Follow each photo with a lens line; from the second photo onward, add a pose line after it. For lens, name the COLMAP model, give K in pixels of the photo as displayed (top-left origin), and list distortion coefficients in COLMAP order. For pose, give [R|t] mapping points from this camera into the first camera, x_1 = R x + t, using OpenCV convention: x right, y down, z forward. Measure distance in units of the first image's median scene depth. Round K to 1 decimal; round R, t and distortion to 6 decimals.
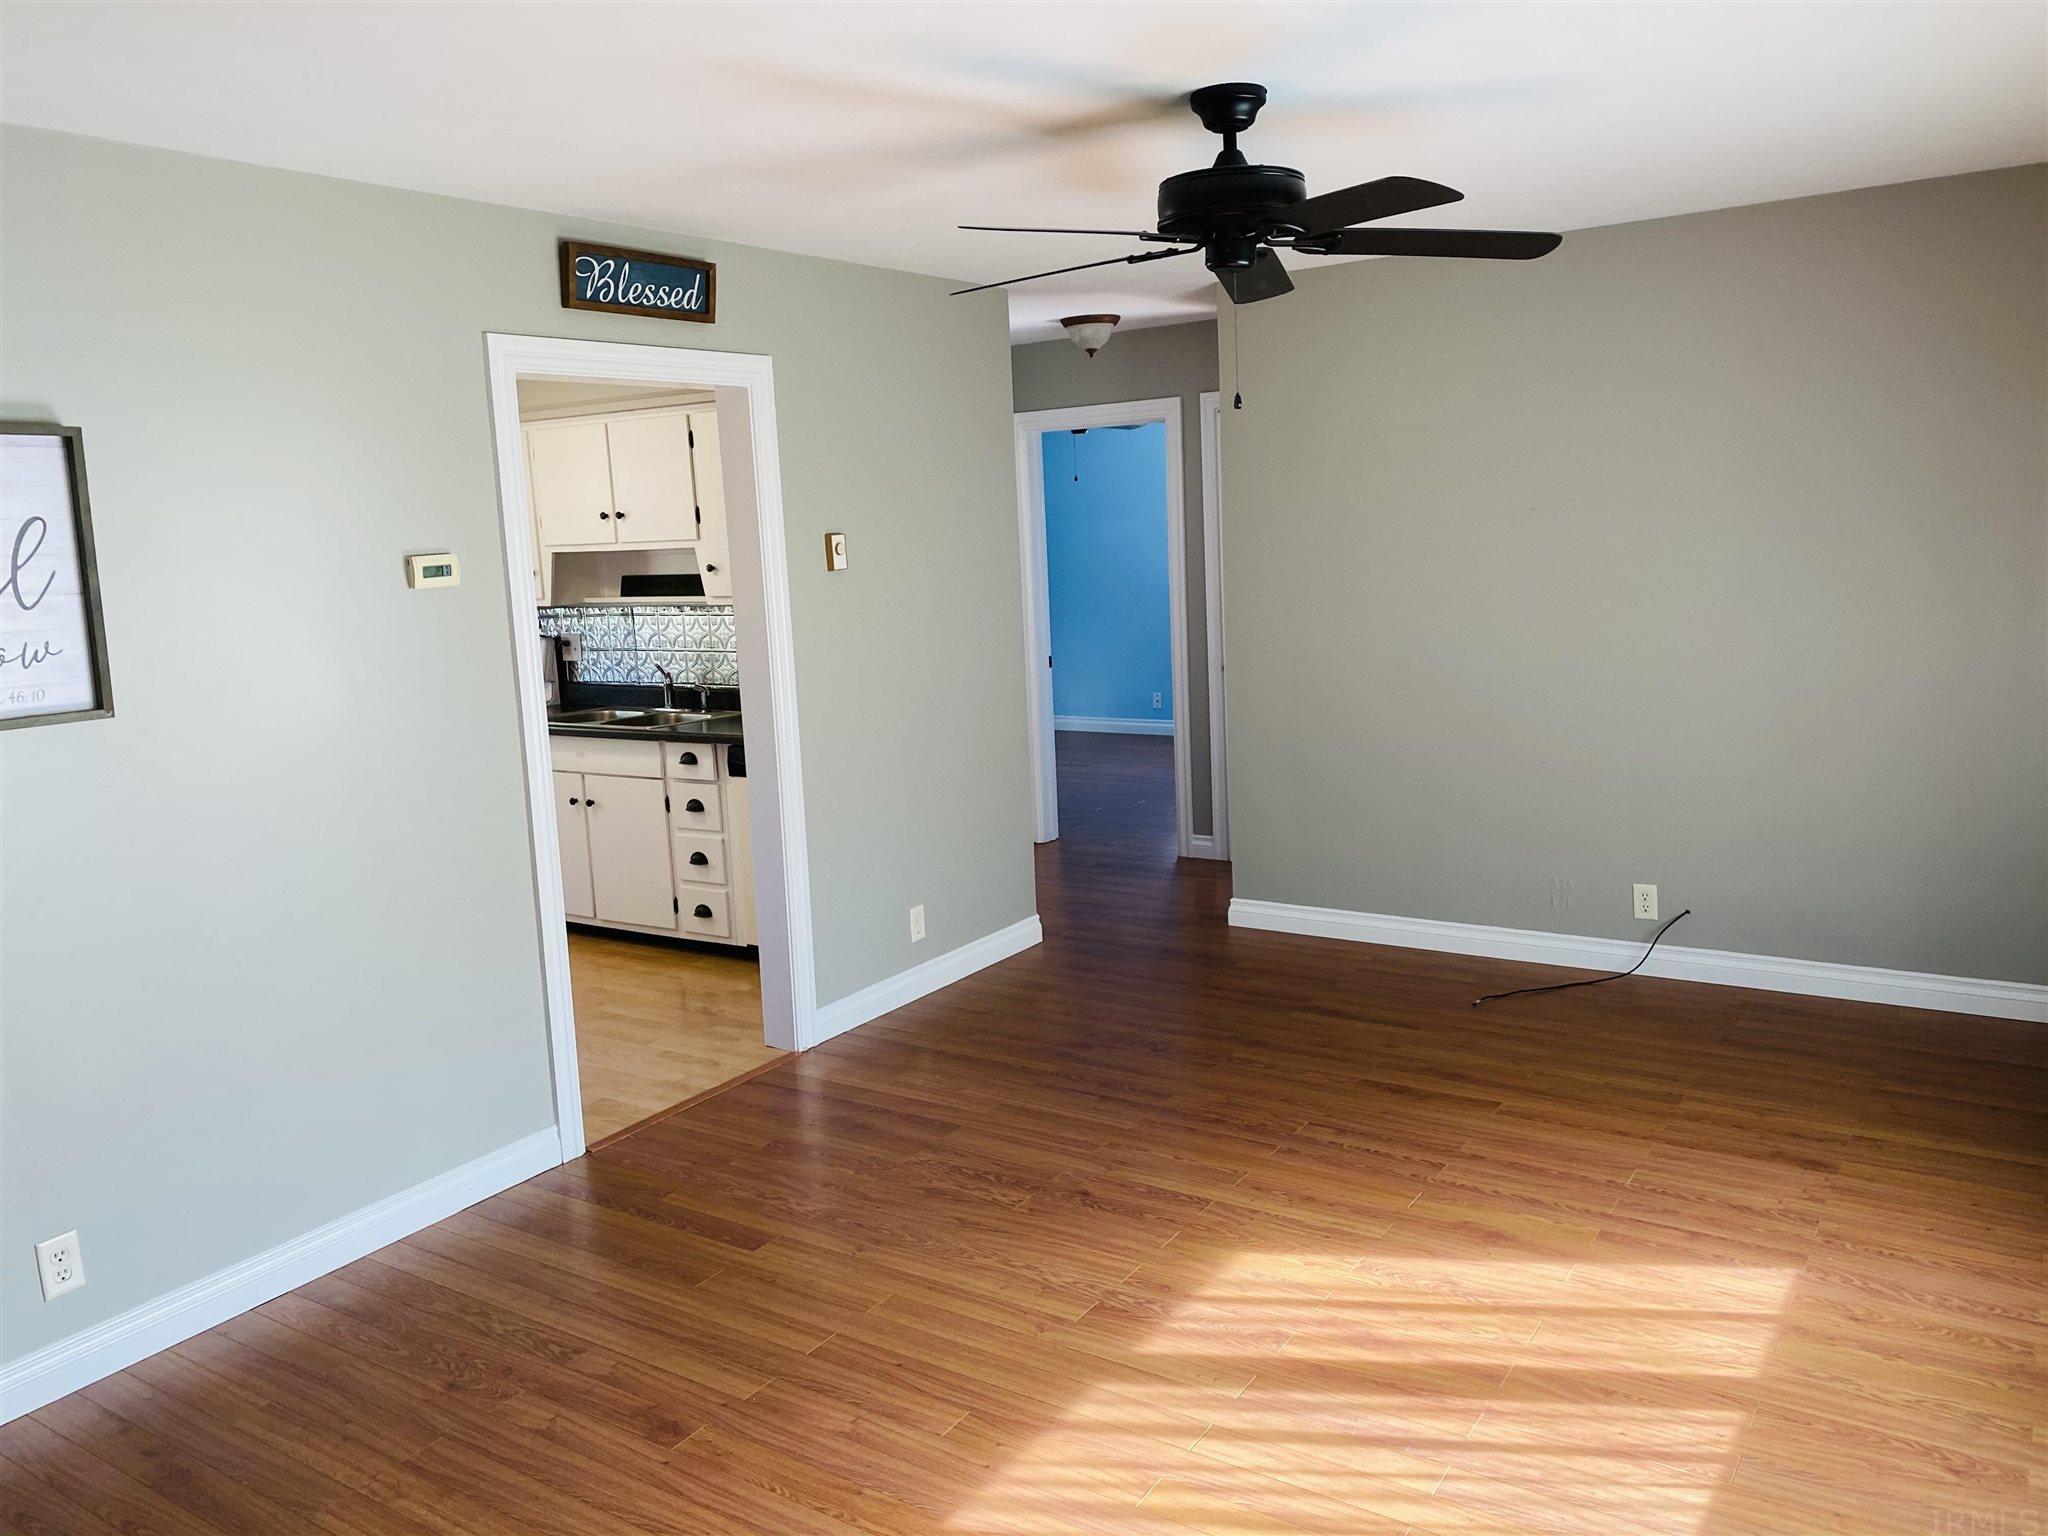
lens RADIAL K [[1551.7, 0, 1024.0], [0, 1551.7, 768.0], [0, 0, 1]] dist [-0.003393, -0.001289]
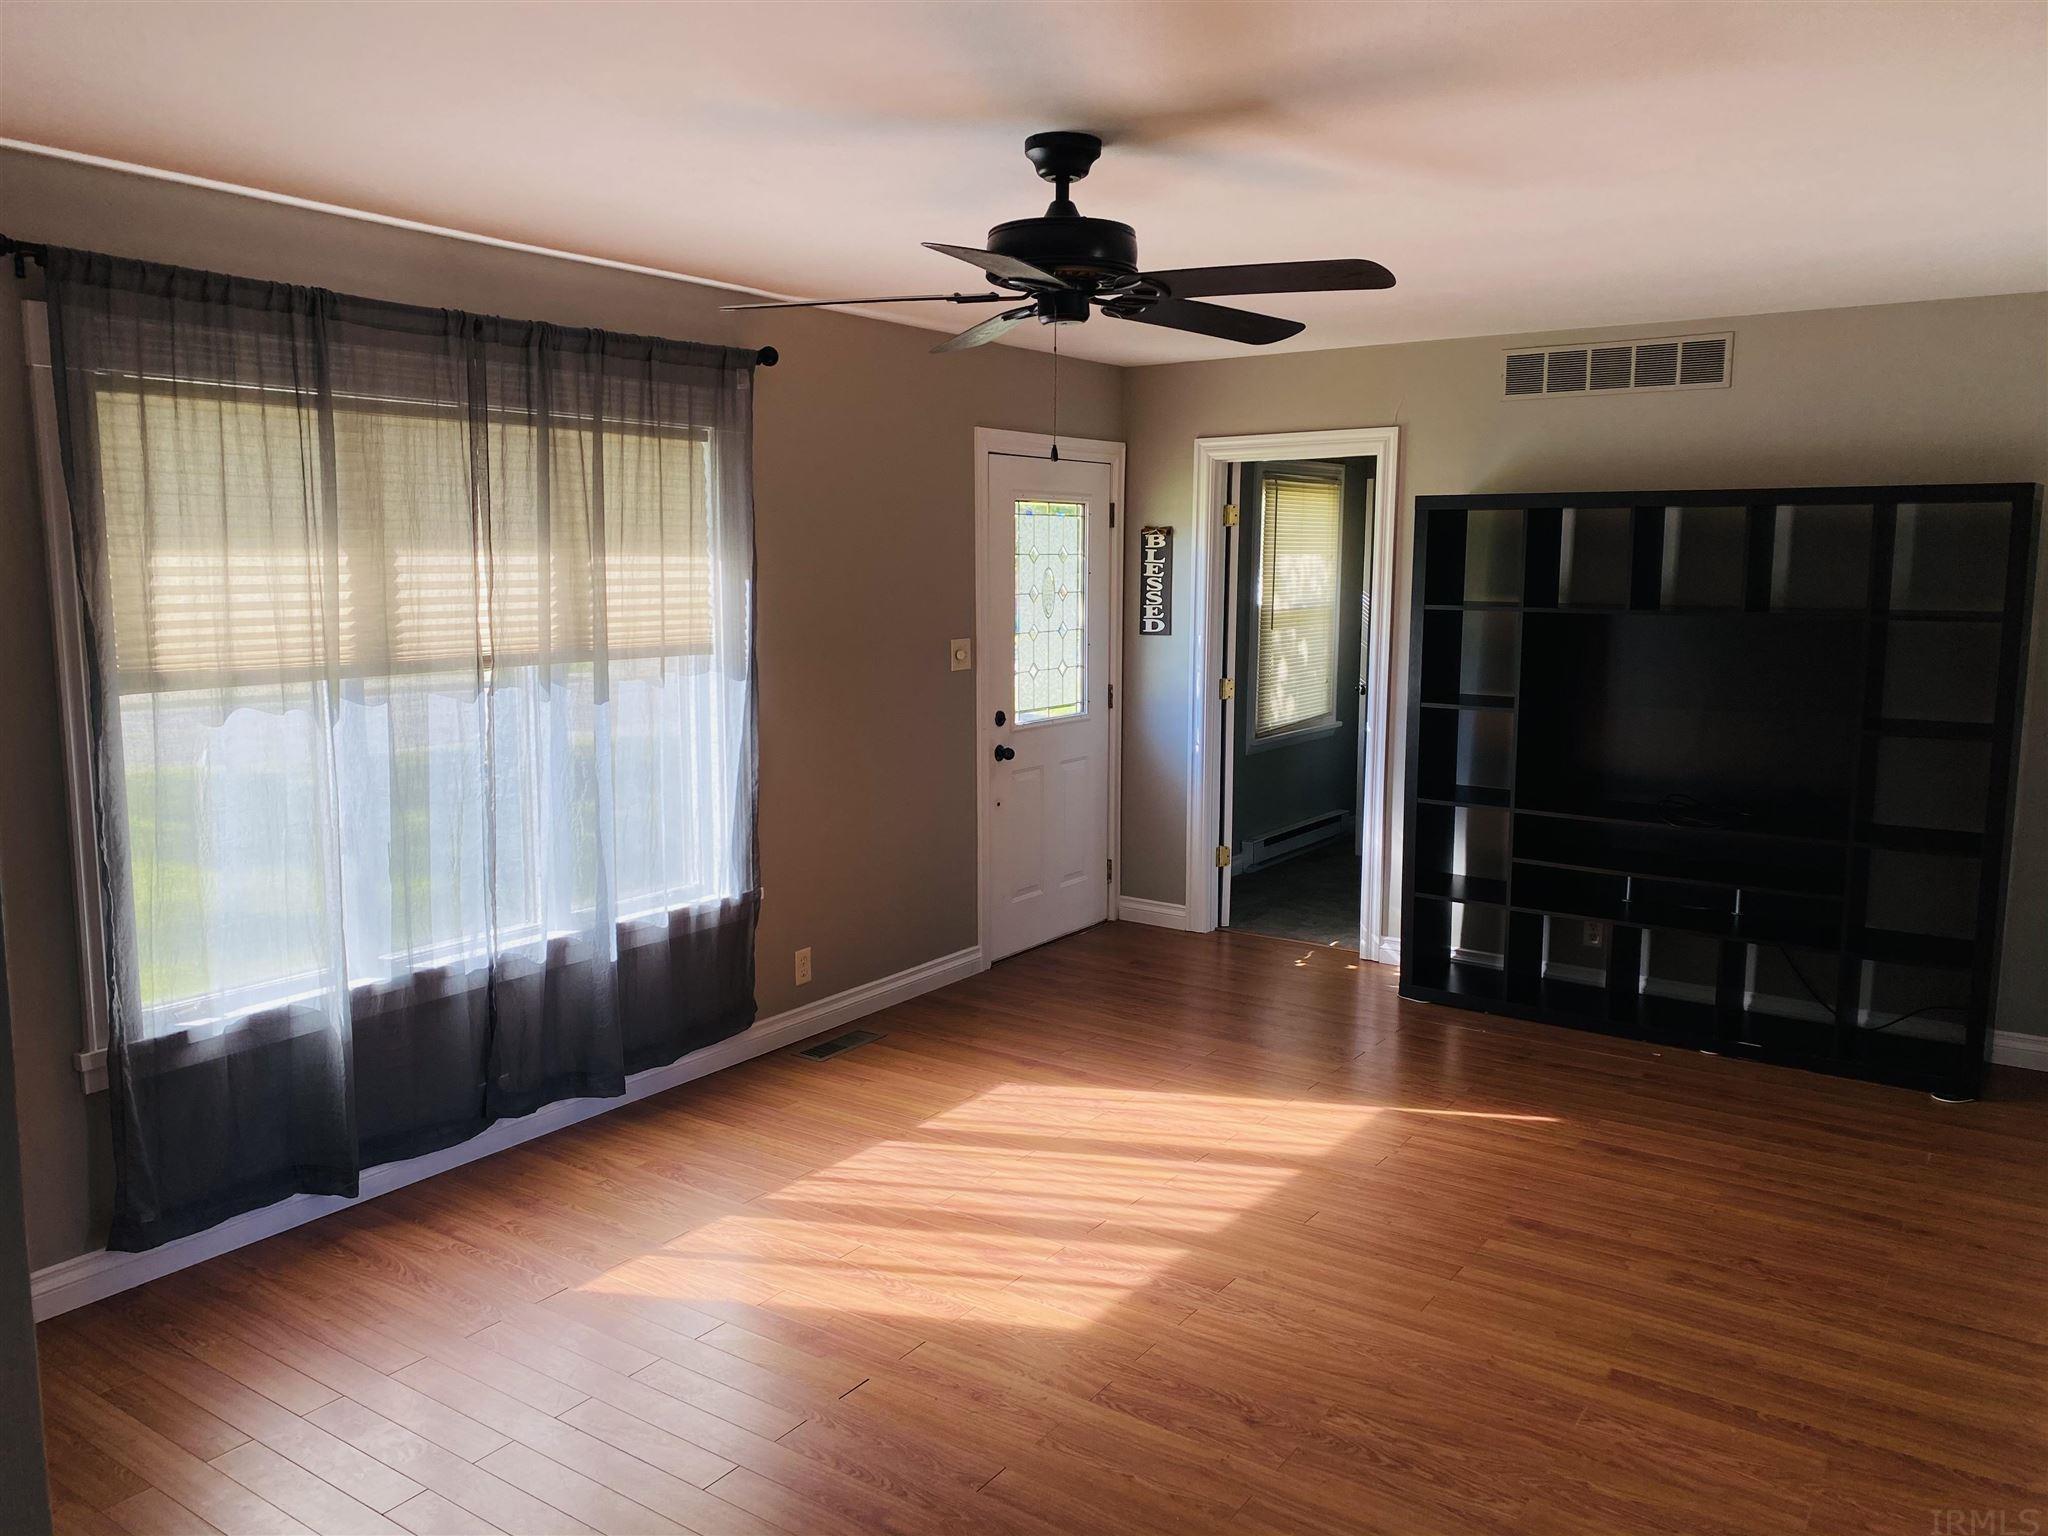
lens RADIAL K [[1551.7, 0, 1024.0], [0, 1551.7, 768.0], [0, 0, 1]] dist [-0.003393, -0.001289]
pose [[-0.998746, 0.042563, 0.026358, 0.139412], [0.048341, 0.956812, 0.286660, -0.320907], [-0.013019, 0.287574, -0.957670, 1.937843]]
